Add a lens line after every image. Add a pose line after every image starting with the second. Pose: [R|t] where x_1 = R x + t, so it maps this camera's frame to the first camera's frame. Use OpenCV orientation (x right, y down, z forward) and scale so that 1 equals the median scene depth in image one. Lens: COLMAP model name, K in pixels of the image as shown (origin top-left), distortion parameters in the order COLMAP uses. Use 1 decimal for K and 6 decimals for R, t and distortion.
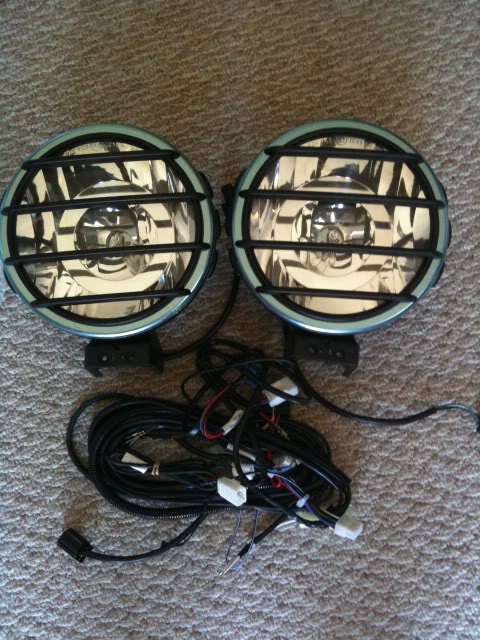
lens RADIAL K [[671.2, 0, 240.0], [0, 671.2, 320.0], [0, 0, 1]] dist [0.005645, -0.123593]
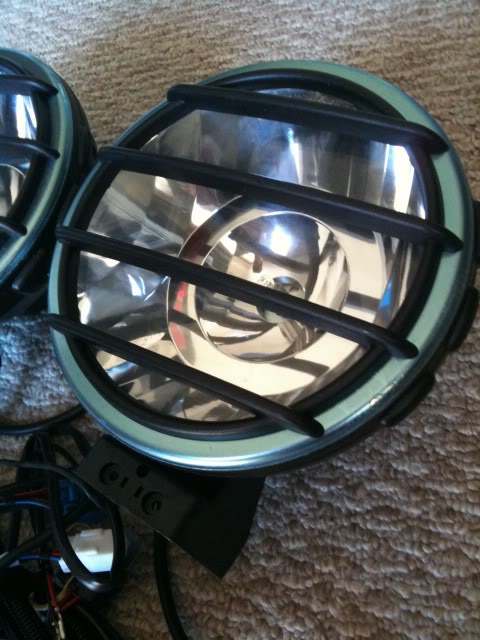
lens RADIAL K [[671.2, 0, 240.0], [0, 671.2, 320.0], [0, 0, 1]] dist [0.005645, -0.123593]
pose [[0.867446, 0.242762, -0.434287, 0.321563], [-0.343776, 0.923451, -0.170459, -0.007387], [0.359661, 0.297161, 0.884499, 0.509535]]
